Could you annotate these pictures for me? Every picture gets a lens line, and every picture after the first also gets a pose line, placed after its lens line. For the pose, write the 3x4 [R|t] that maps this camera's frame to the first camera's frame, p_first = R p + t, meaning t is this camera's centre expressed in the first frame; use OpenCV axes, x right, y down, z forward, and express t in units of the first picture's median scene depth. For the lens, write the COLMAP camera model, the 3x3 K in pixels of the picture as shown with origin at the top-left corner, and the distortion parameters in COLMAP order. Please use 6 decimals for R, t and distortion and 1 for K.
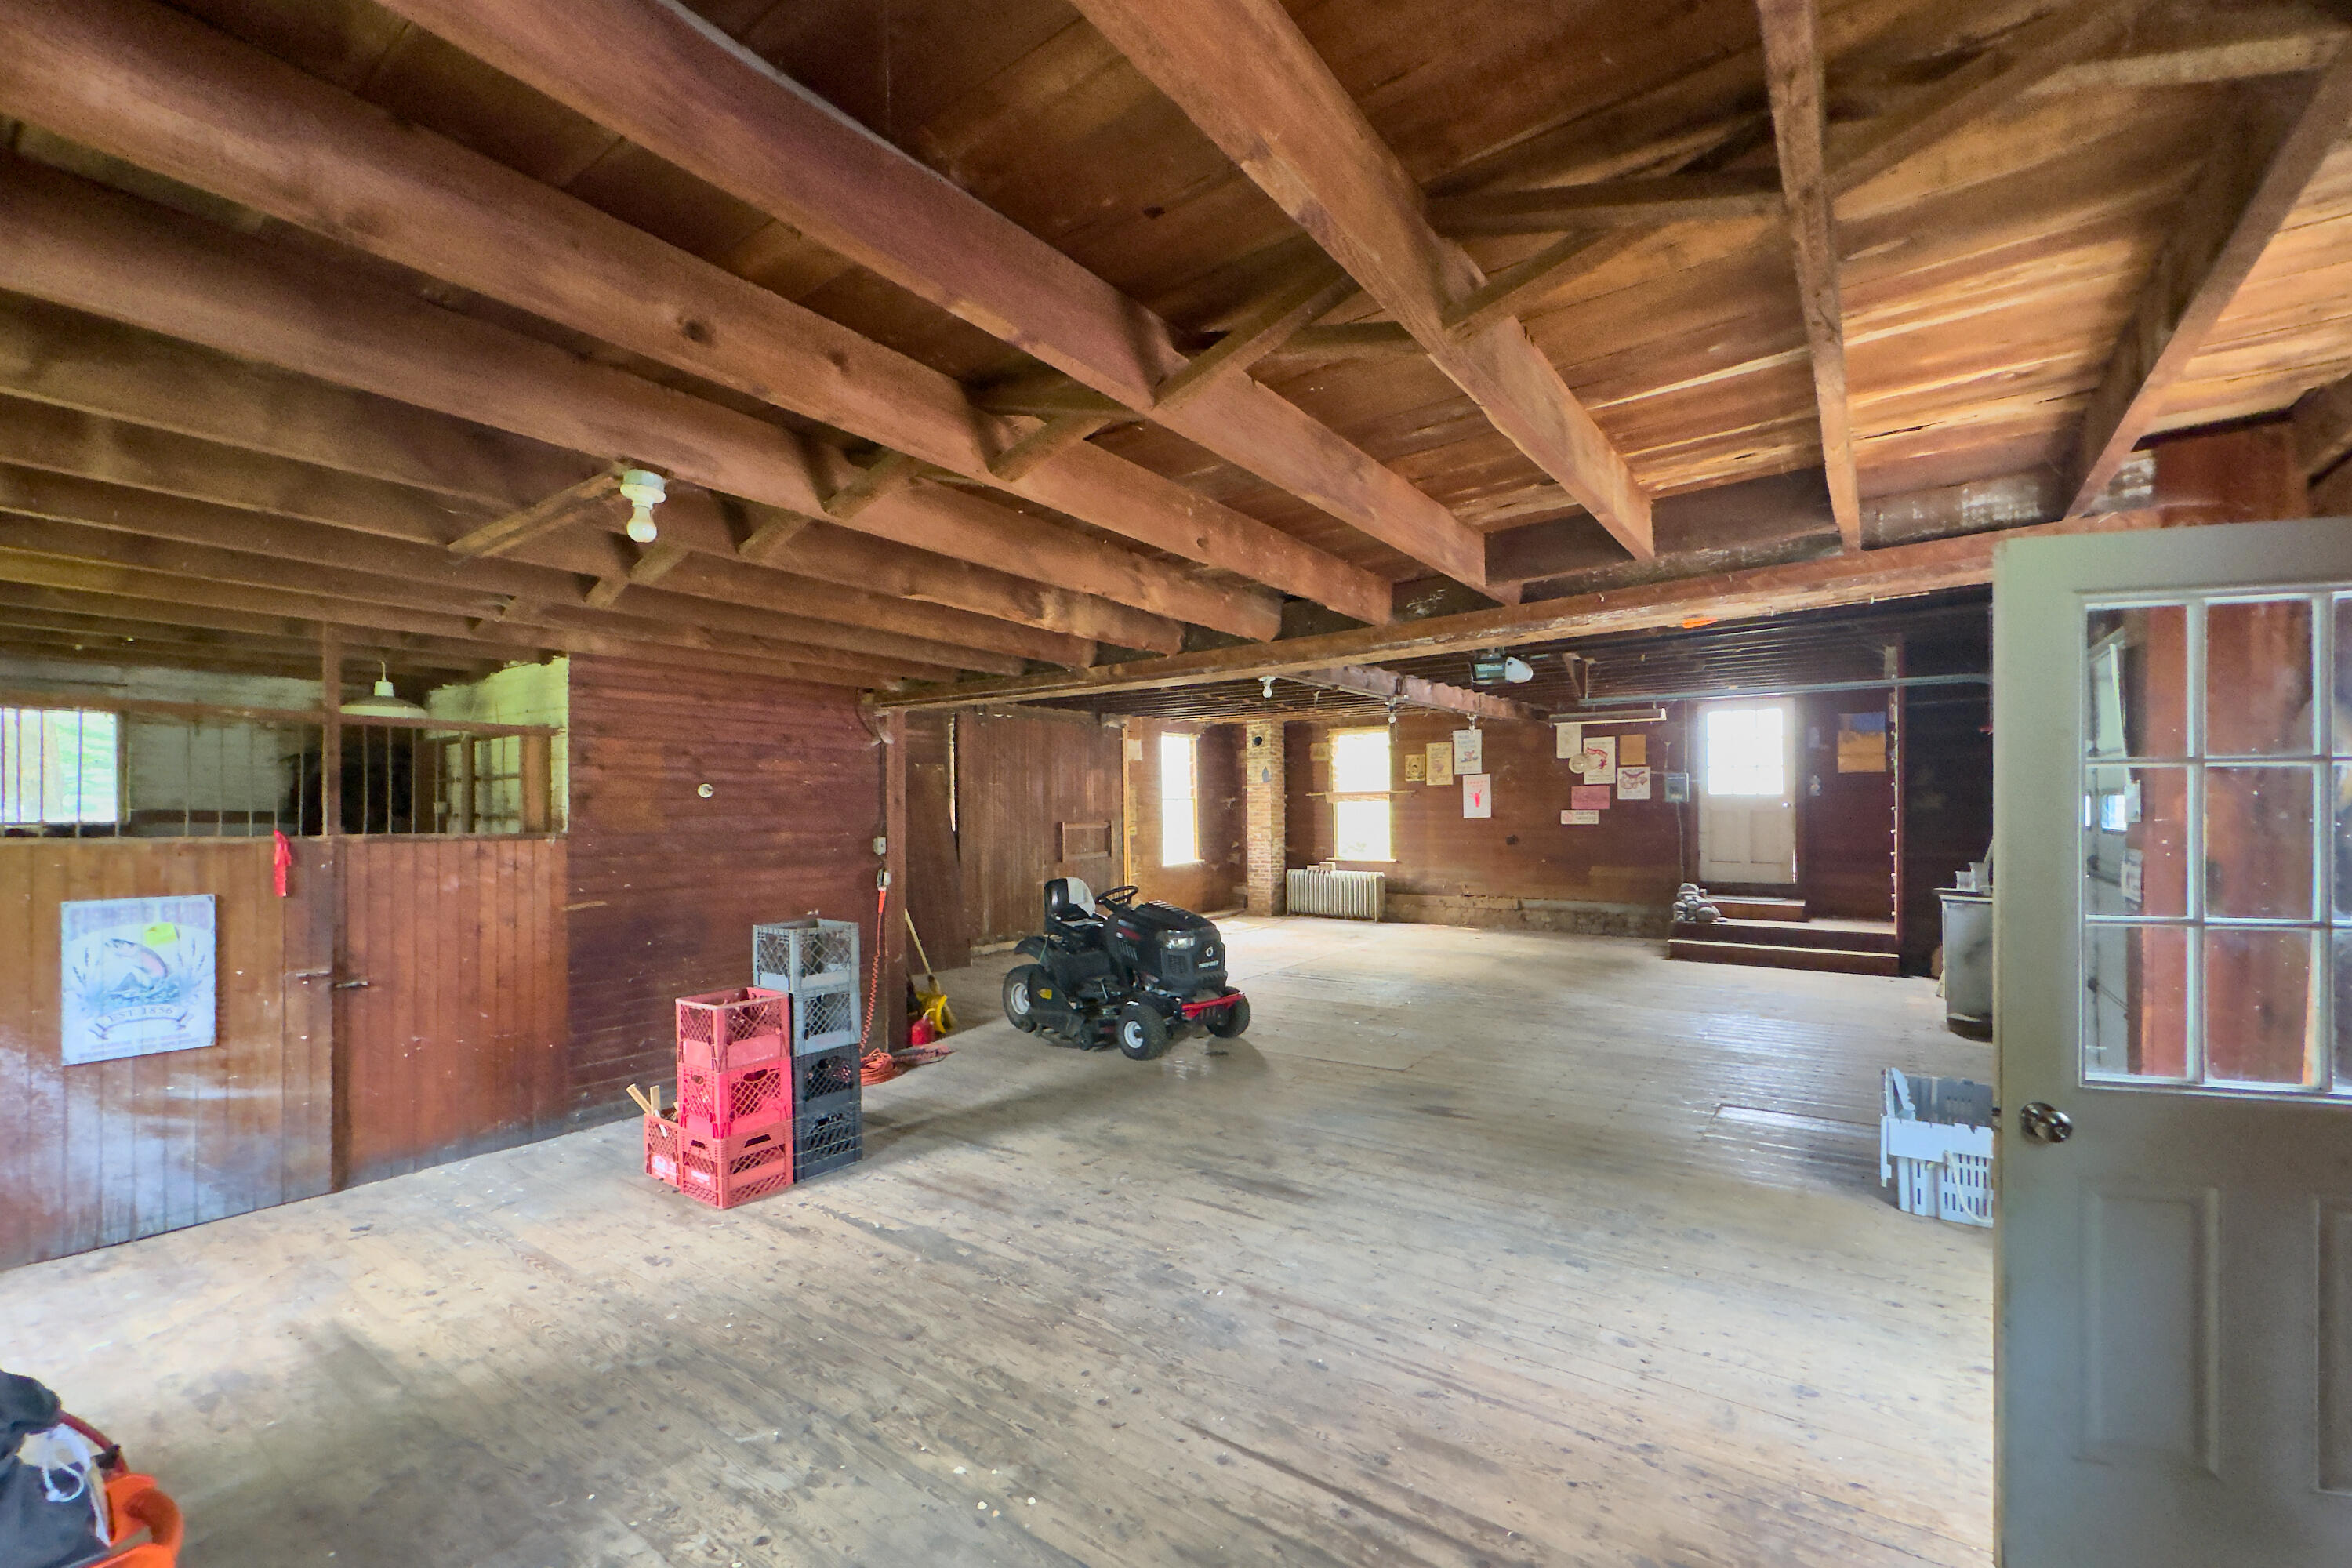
lens RADIAL K [[969.0, 0, 1176.9], [0, 969.0, 818.9], [0, 0, 1]] dist [0.001946, 0.000004]
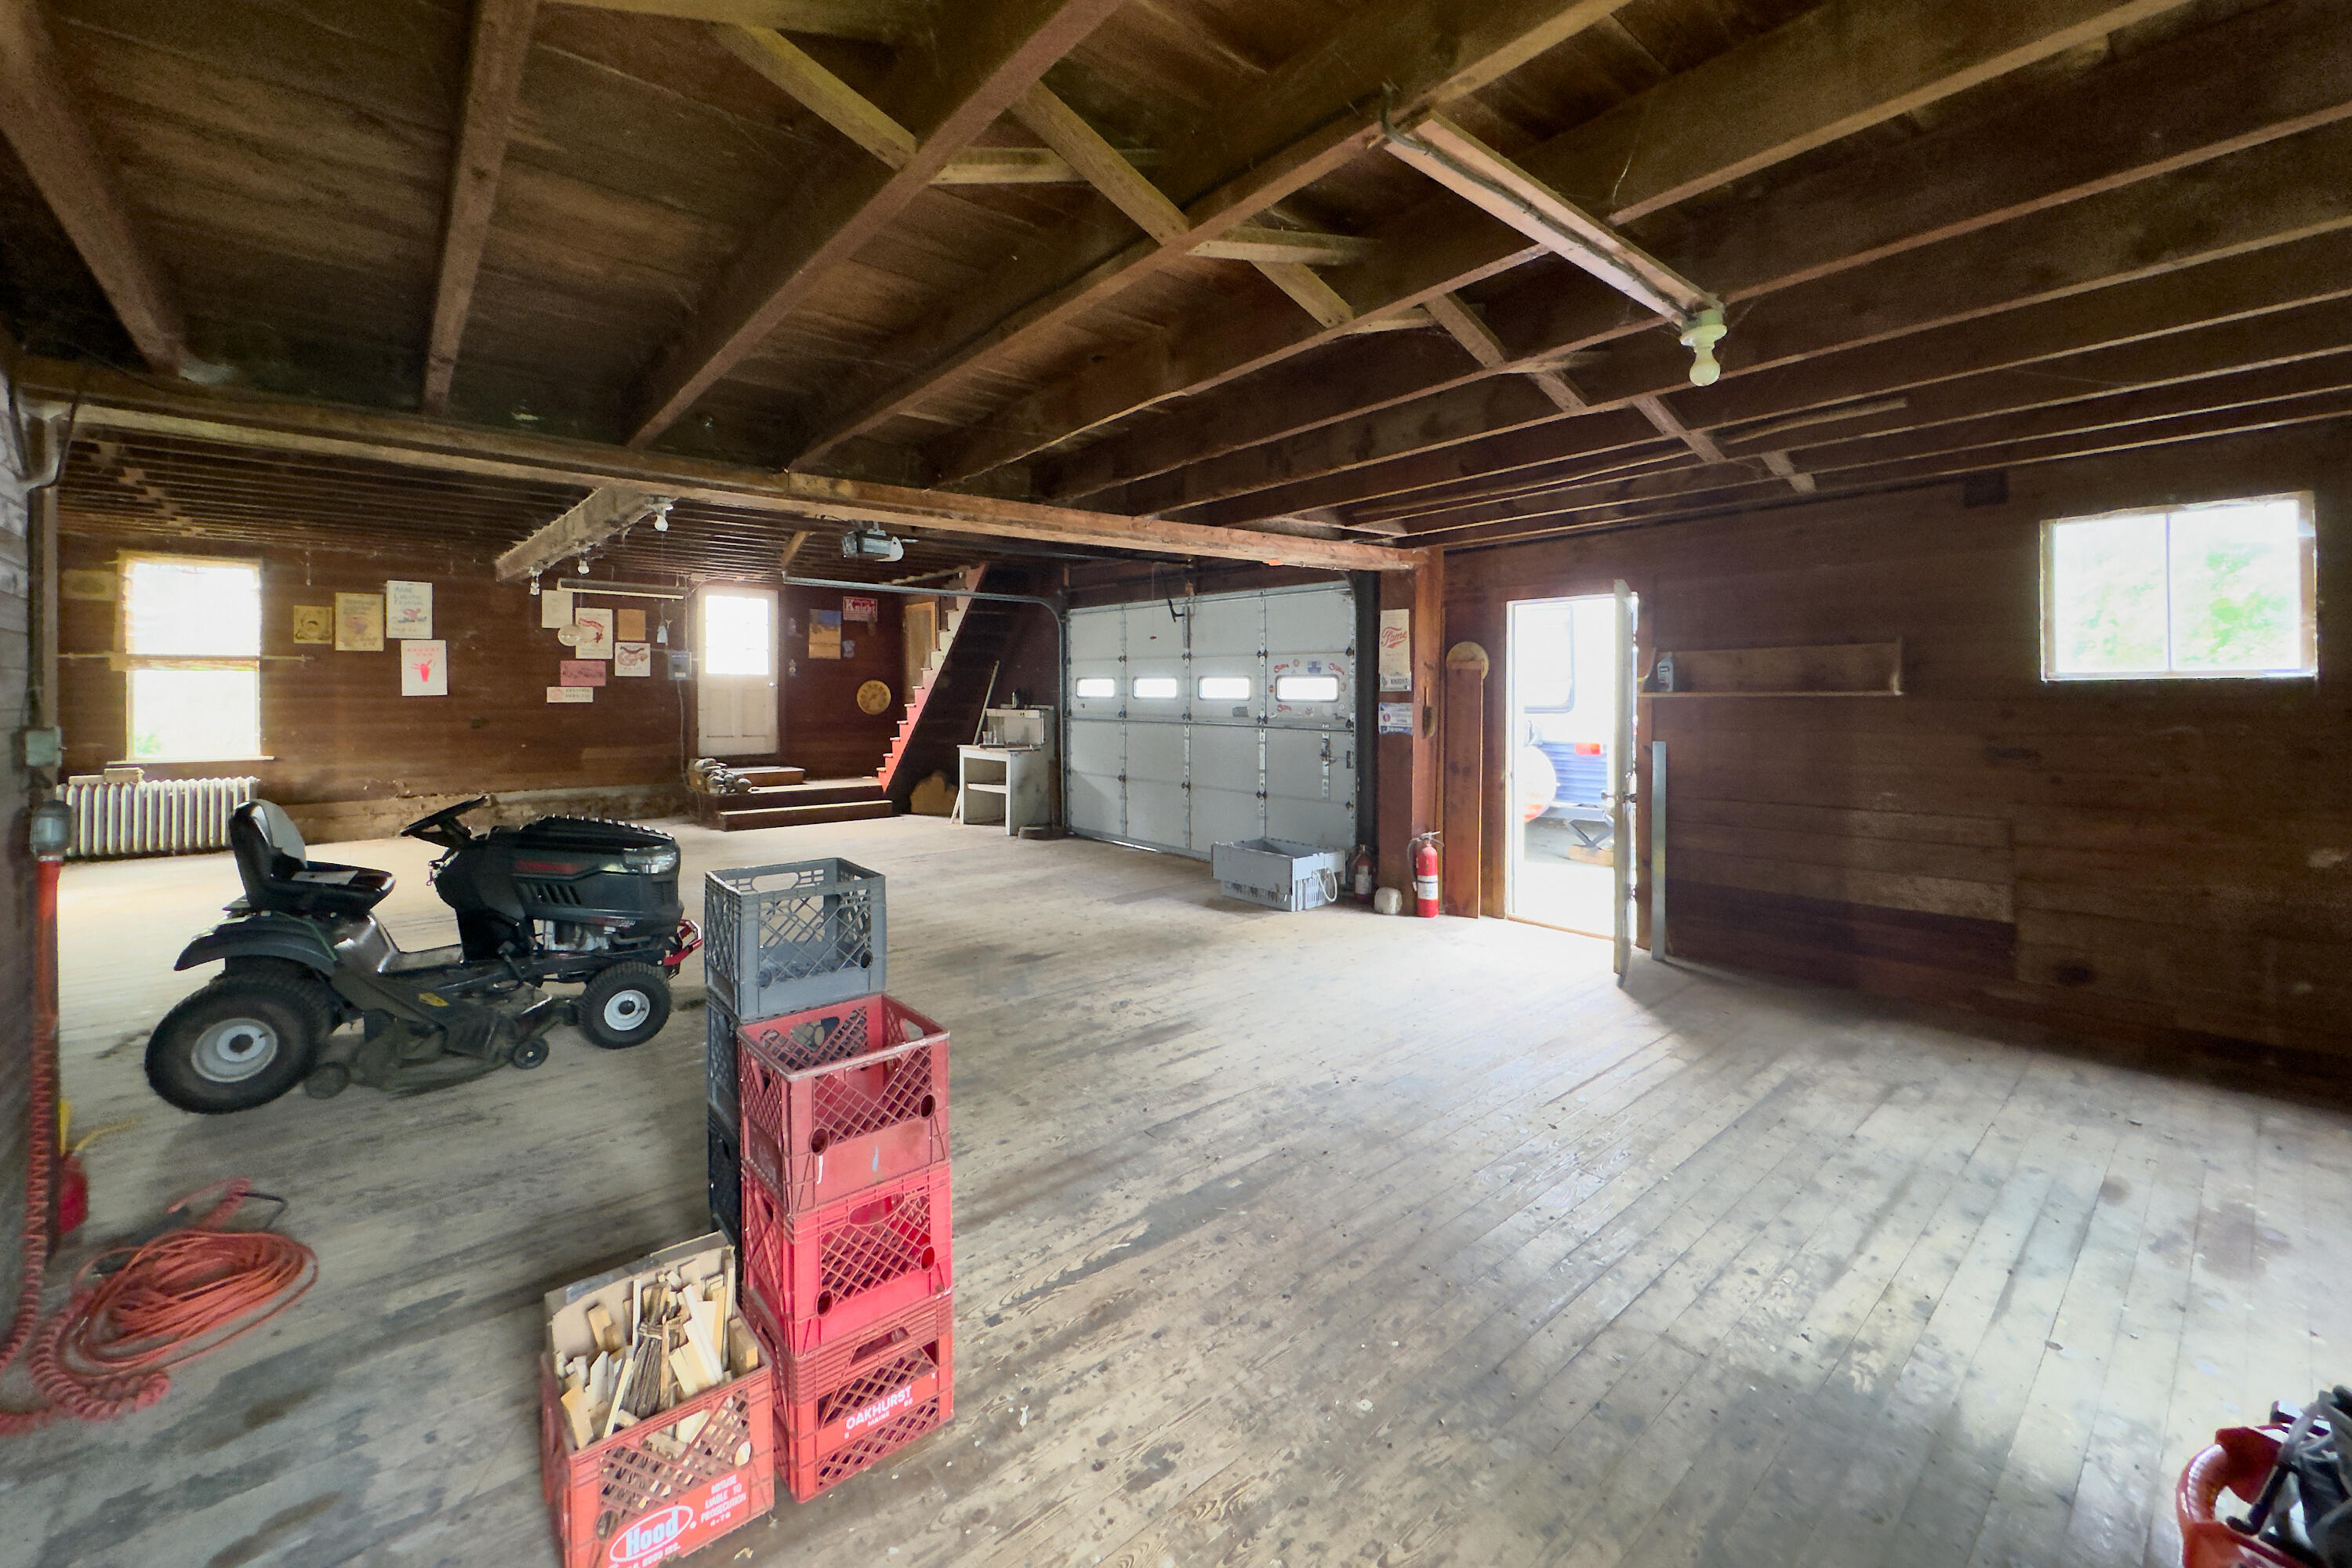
lens RADIAL K [[944.2, 0, 1174.9], [0, 944.2, 693.8], [0, 0, 1]] dist [0.000587, 0.000032]
pose [[0.238592, 0.005004, 0.971107, -0.331717], [0.004320, 0.999971, -0.006214, 0.005675], [-0.971110, 0.005678, 0.238564, 0.268963]]
